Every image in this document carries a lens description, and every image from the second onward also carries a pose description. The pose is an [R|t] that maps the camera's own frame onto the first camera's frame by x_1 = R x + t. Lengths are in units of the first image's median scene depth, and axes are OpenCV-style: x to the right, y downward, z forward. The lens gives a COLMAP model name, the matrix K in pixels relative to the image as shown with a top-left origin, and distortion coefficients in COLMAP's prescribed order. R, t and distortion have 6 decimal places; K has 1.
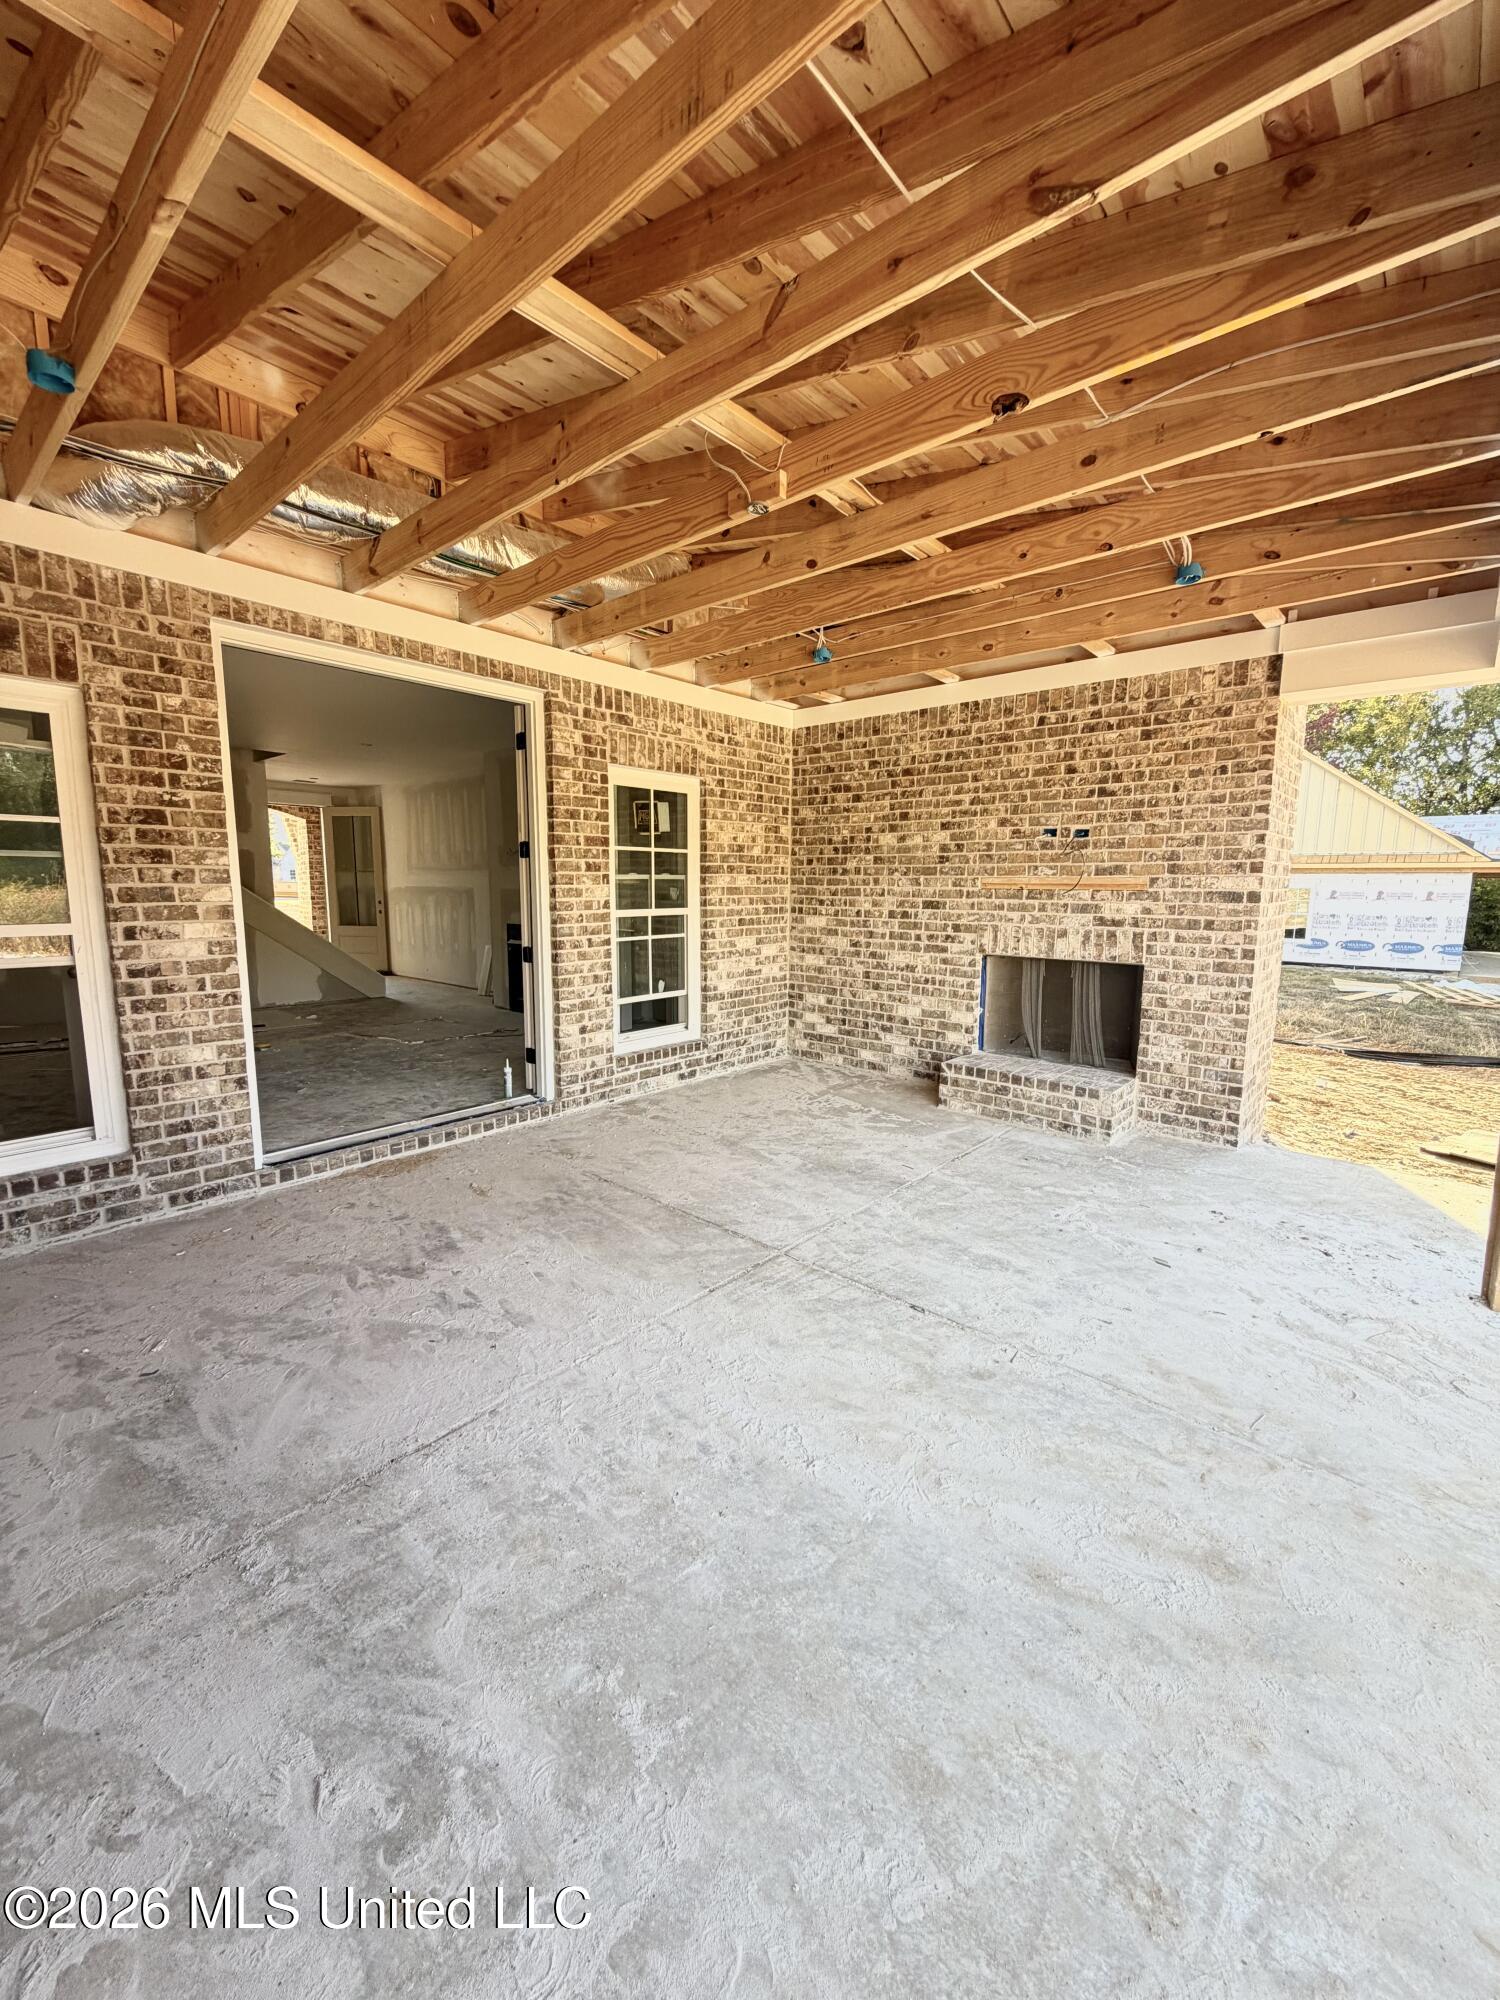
lens RADIAL K [[795.5, 0, 751.8], [0, 795.5, 993.4], [0, 0, 1]] dist [0.000188, 0.000505]
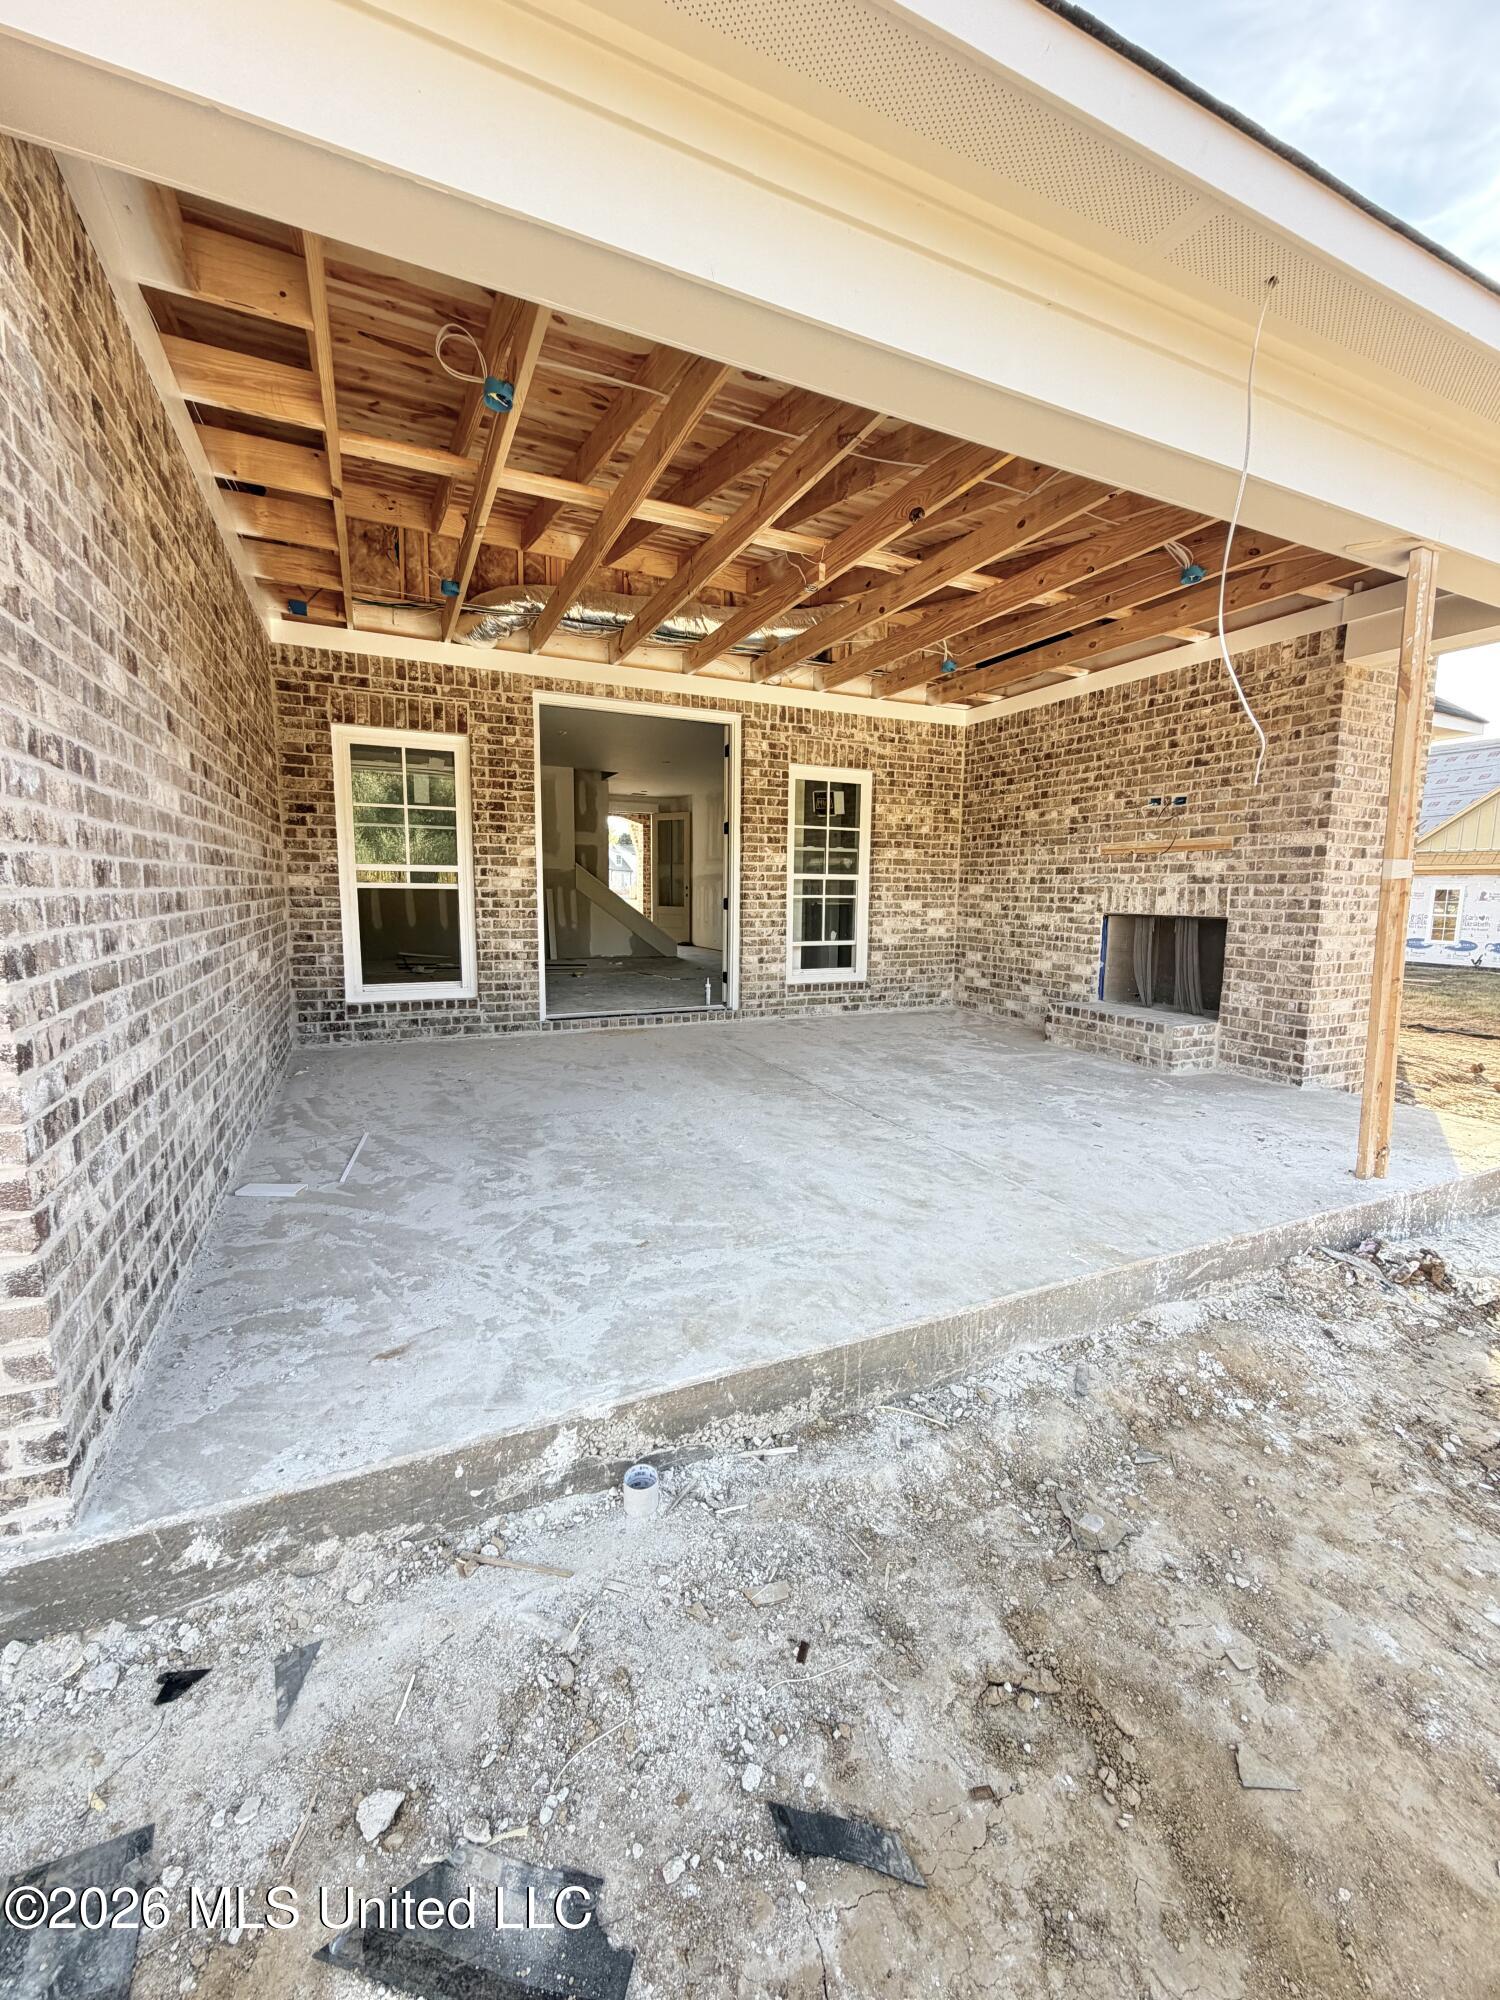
lens RADIAL K [[795.5, 0, 751.5], [0, 795.5, 992.2], [0, 0, 1]] dist [0.000188, 0.000505]
pose [[0.914481, 0.056251, -0.400701, 0.352438], [-0.061377, 0.998115, 0.000041, 0.111342], [0.399948, 0.024556, 0.916209, -0.273665]]
